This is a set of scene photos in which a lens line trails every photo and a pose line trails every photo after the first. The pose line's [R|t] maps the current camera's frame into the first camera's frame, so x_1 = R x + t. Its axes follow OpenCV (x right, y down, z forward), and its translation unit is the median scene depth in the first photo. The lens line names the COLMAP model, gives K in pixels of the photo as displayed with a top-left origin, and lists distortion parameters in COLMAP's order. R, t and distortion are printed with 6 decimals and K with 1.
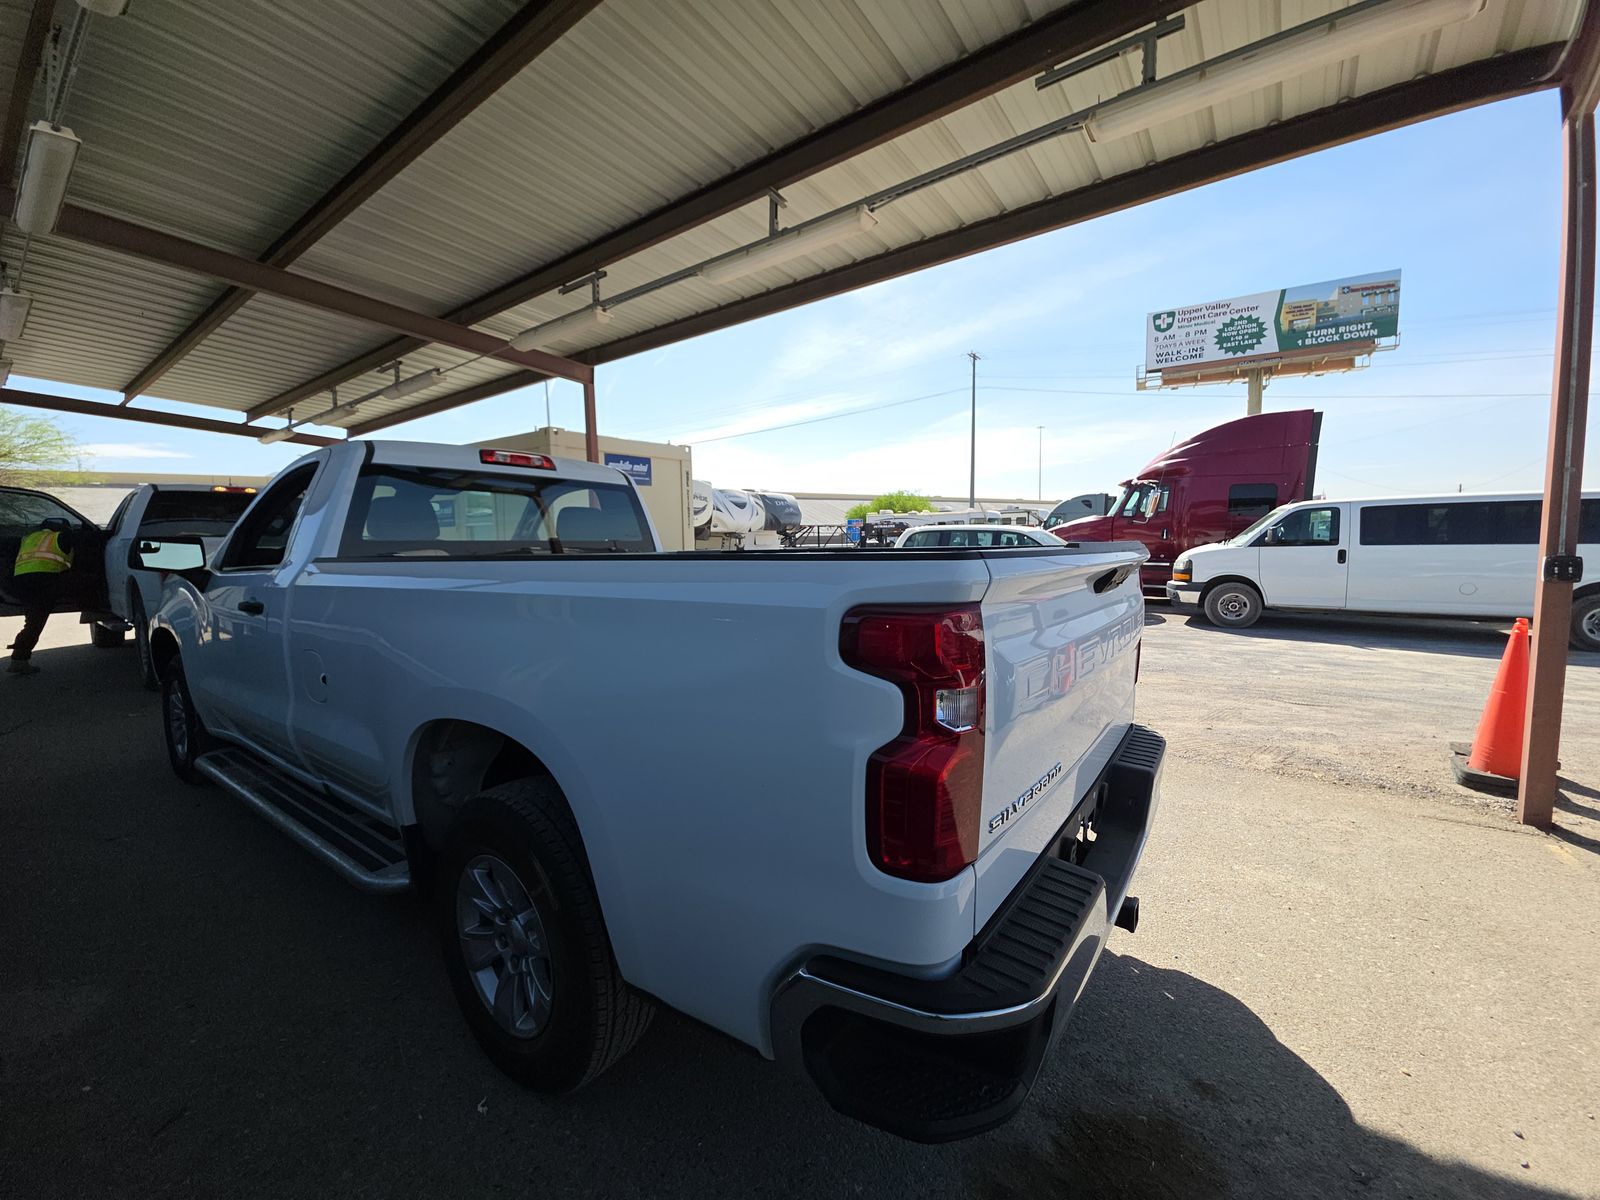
lens RADIAL K [[630.6, 0, 797.7], [0, 630.6, 604.7], [0, 0, 1]] dist [0.014664, -0.008686]
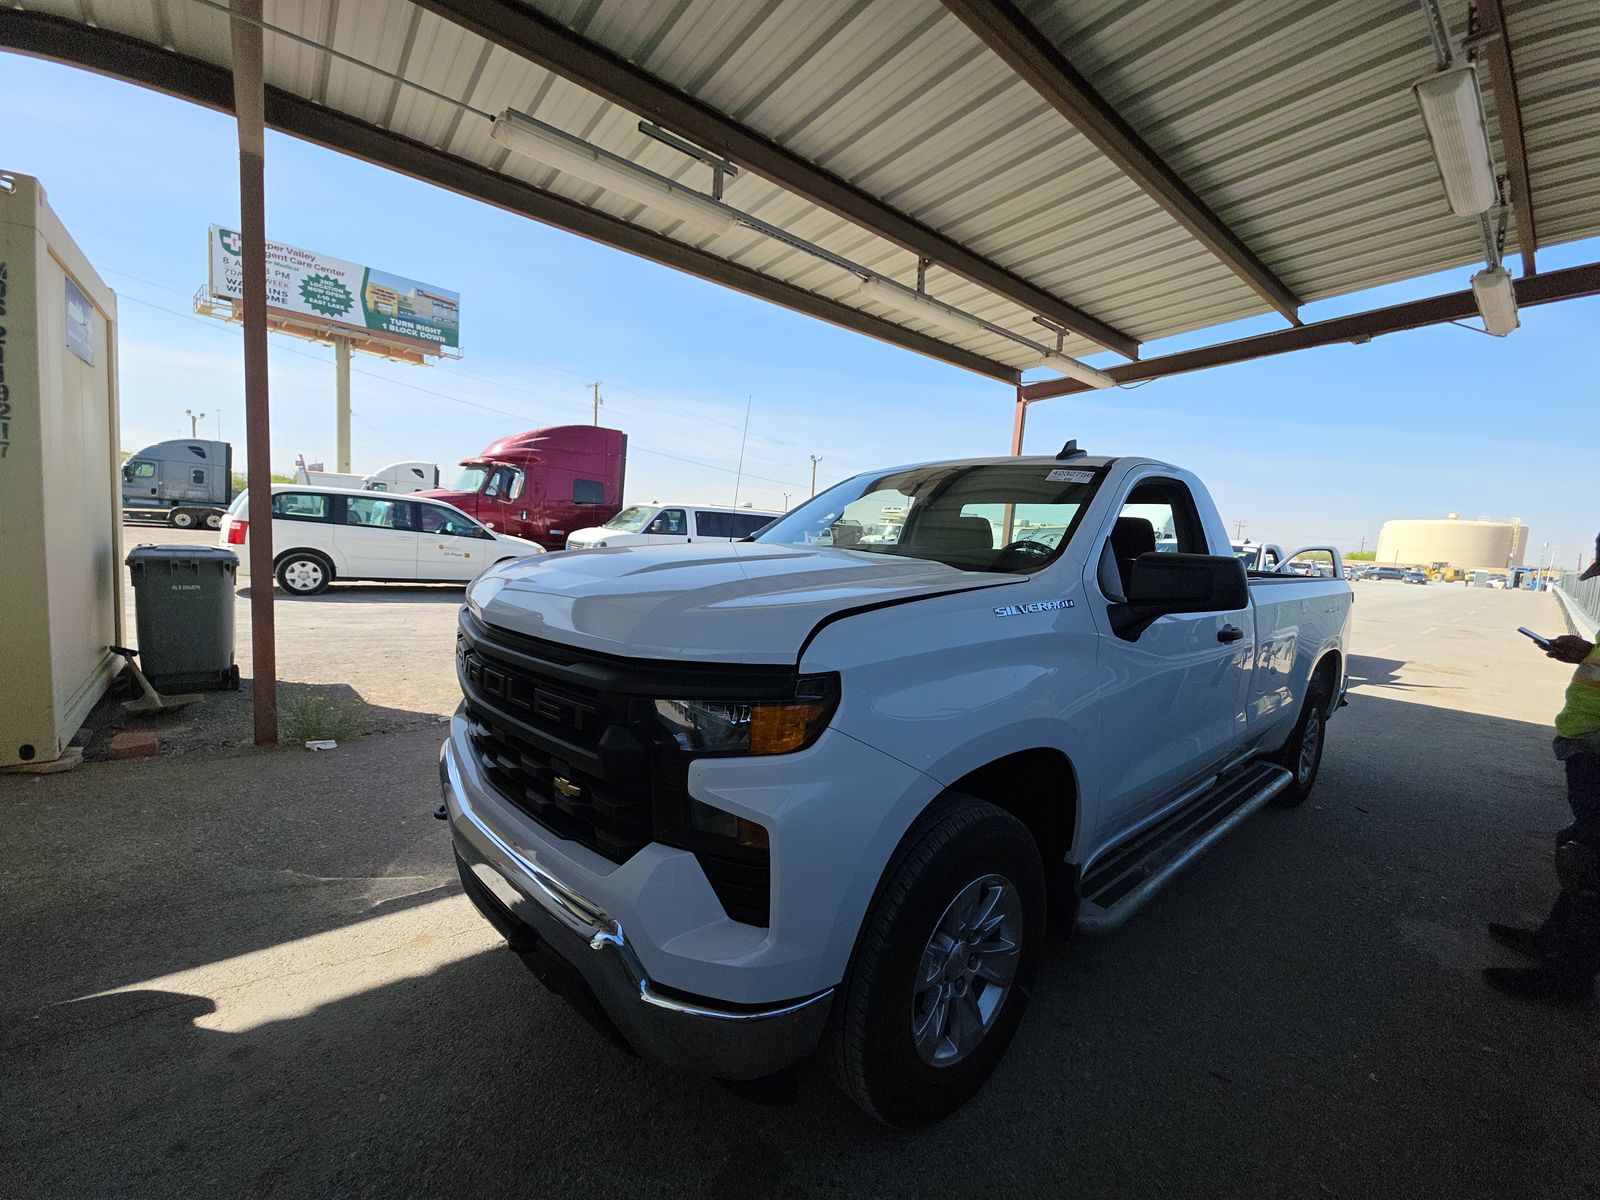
lens RADIAL K [[630.6, 0, 797.7], [0, 630.6, 604.7], [0, 0, 1]] dist [0.014664, -0.008686]
pose [[0.237036, -0.081741, 0.968056, -0.171096], [0.030702, 0.996587, 0.076633, -0.011990], [-0.971016, 0.011557, 0.238737, 0.123705]]
